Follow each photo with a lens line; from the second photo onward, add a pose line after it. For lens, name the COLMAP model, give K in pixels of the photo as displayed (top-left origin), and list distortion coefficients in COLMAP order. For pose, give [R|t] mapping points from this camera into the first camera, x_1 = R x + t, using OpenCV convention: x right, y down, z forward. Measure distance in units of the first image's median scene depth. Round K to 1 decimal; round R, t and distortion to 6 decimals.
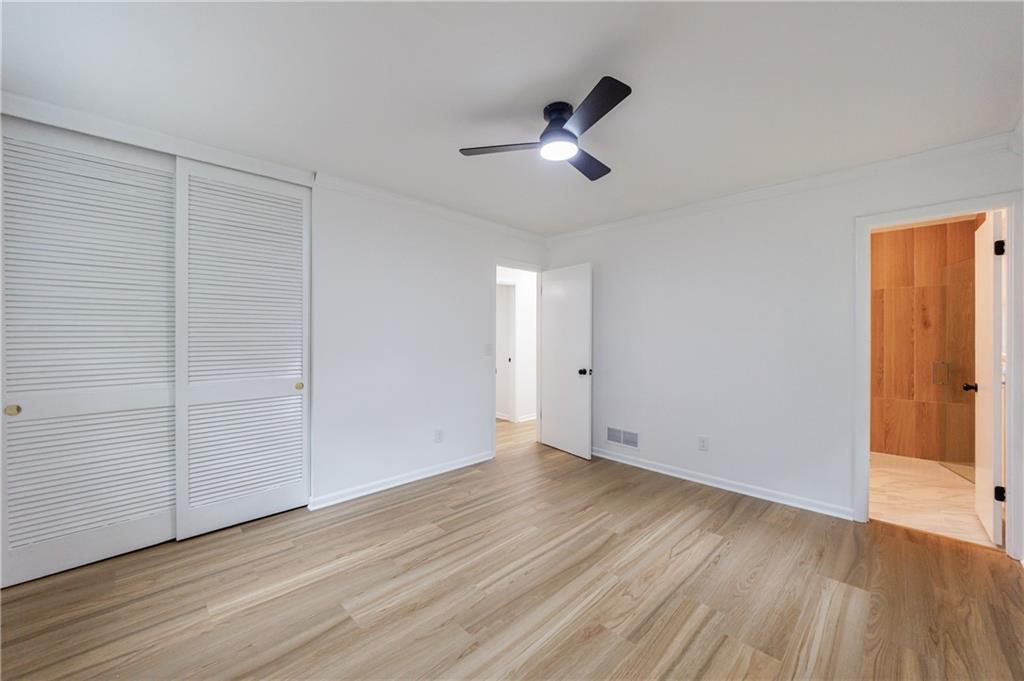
lens RADIAL K [[398.6, 0, 505.5], [0, 398.6, 331.8], [0, 0, 1]] dist [0.001183, -0.002085]
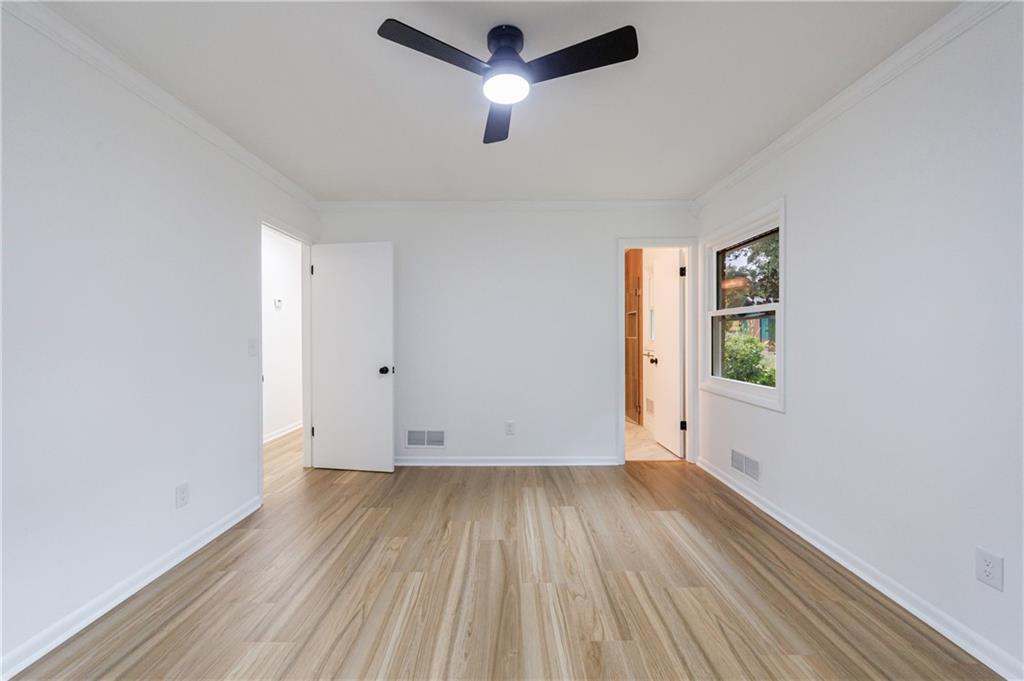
lens RADIAL K [[398.6, 0, 509.8], [0, 398.6, 334.4], [0, 0, 1]] dist [0.001183, -0.002085]
pose [[0.695989, -0.005396, 0.718032, -0.365561], [-0.001597, 0.999958, 0.009062, 0.026274], [-0.718051, -0.007454, 0.695951, 0.356845]]
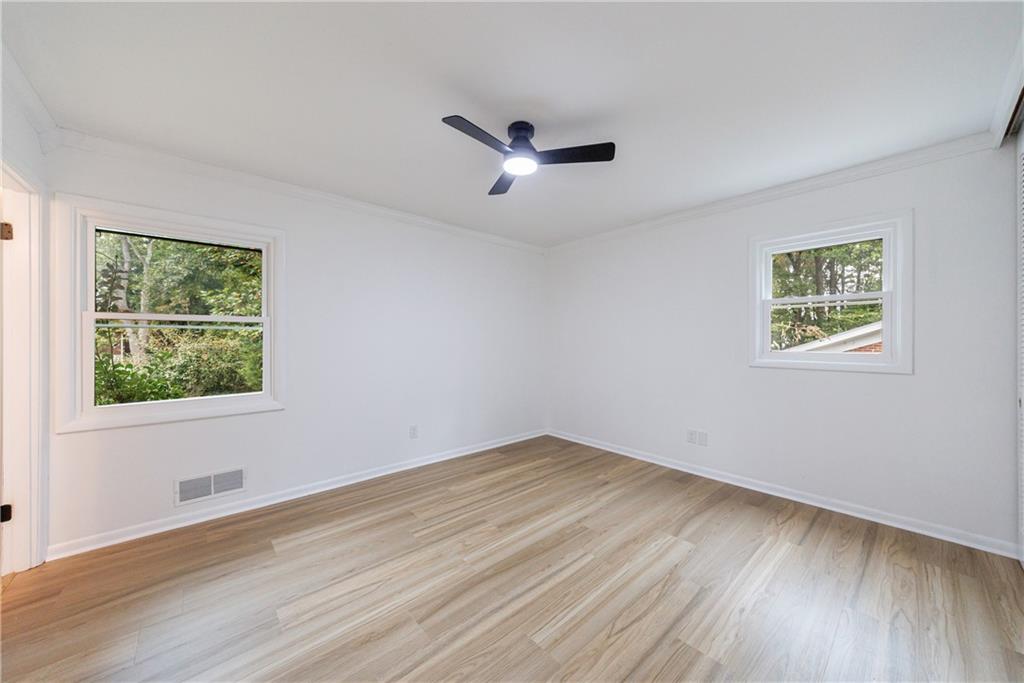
lens RADIAL K [[359.7, 0, 516.2], [0, 359.7, 343.8], [0, 0, 1]] dist [-0.002093, -0.000446]
pose [[-0.999513, -0.002548, 0.031105, 0.092640], [-0.002498, 0.999996, 0.001646, 0.029255], [-0.031109, 0.001568, -0.999515, 1.621081]]
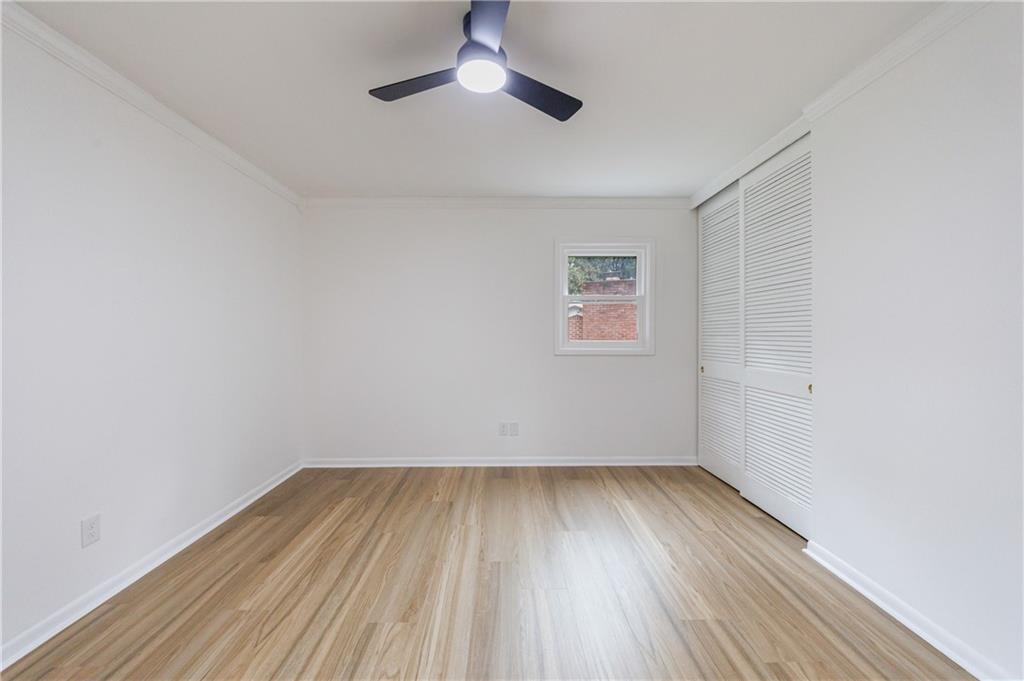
lens RADIAL K [[398.6, 0, 508.4], [0, 398.6, 339.3], [0, 0, 1]] dist [0.001183, -0.002085]
pose [[-0.681921, 0.012310, -0.731323, 0.530911], [0.006799, 0.999922, 0.010492, 0.029669], [0.731395, 0.002182, -0.681951, 1.270701]]
